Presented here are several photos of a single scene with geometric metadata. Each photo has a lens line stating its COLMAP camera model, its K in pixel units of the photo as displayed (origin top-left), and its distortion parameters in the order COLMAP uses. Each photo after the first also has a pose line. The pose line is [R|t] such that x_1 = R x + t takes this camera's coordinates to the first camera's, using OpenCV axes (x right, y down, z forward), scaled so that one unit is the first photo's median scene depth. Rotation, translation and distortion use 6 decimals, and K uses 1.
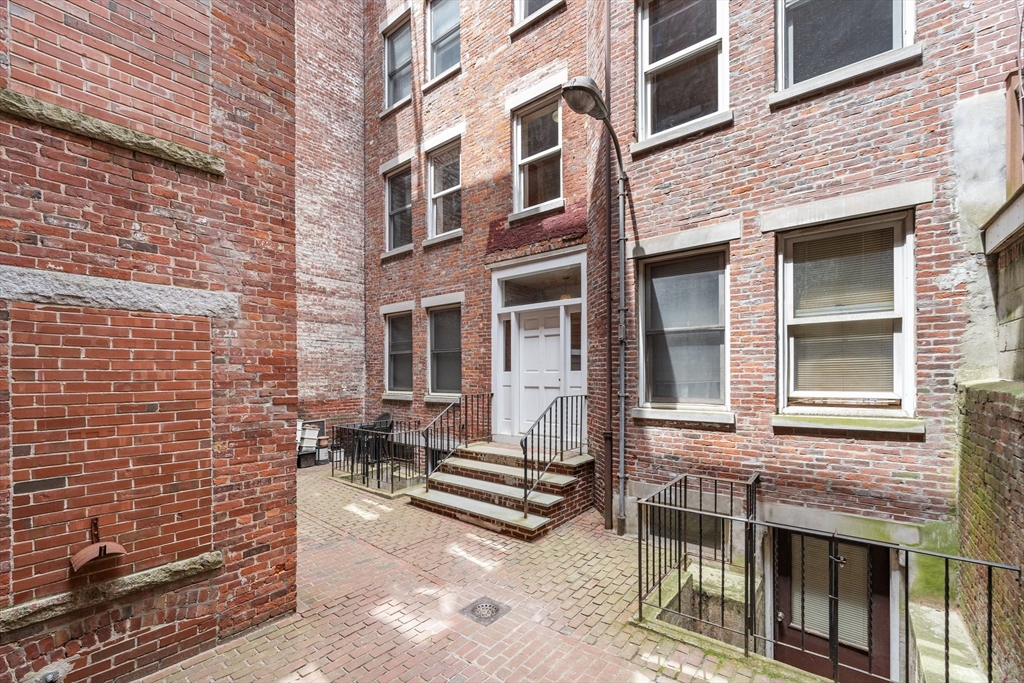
lens RADIAL K [[421.8, 0, 513.2], [0, 421.8, 373.1], [0, 0, 1]] dist [0.003731, -0.001667]
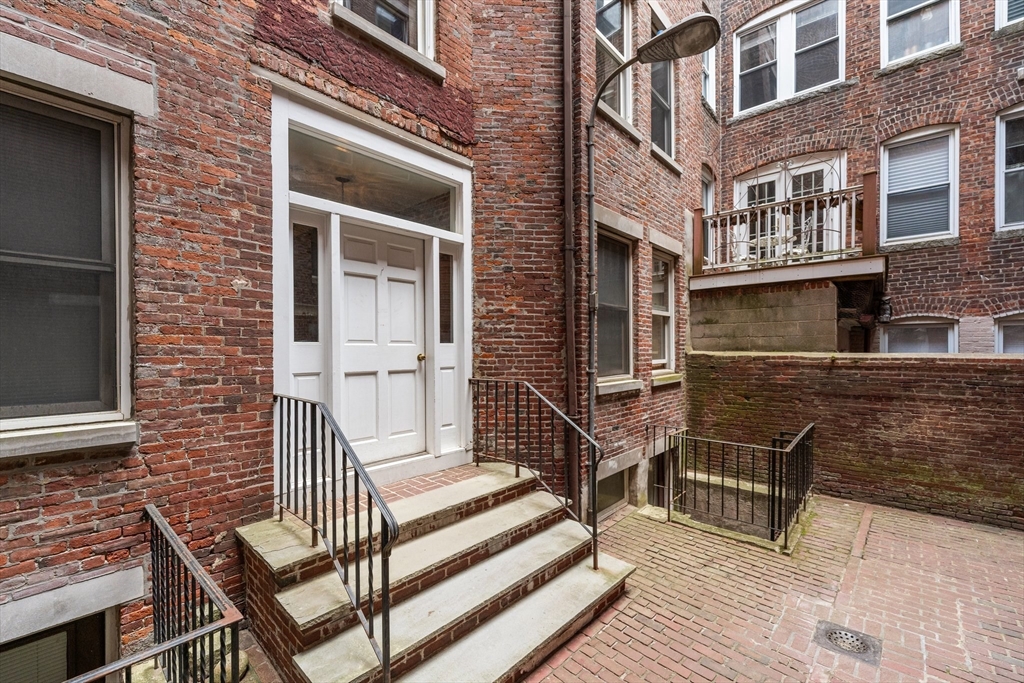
lens RADIAL K [[421.8, 0, 511.0], [0, 421.8, 349.7], [0, 0, 1]] dist [0.003731, -0.001667]
pose [[0.084346, 0.000372, 0.996436, -0.467700], [-0.000990, 0.999999, -0.000290, 0.004880], [-0.996436, -0.000962, 0.084347, 0.799749]]
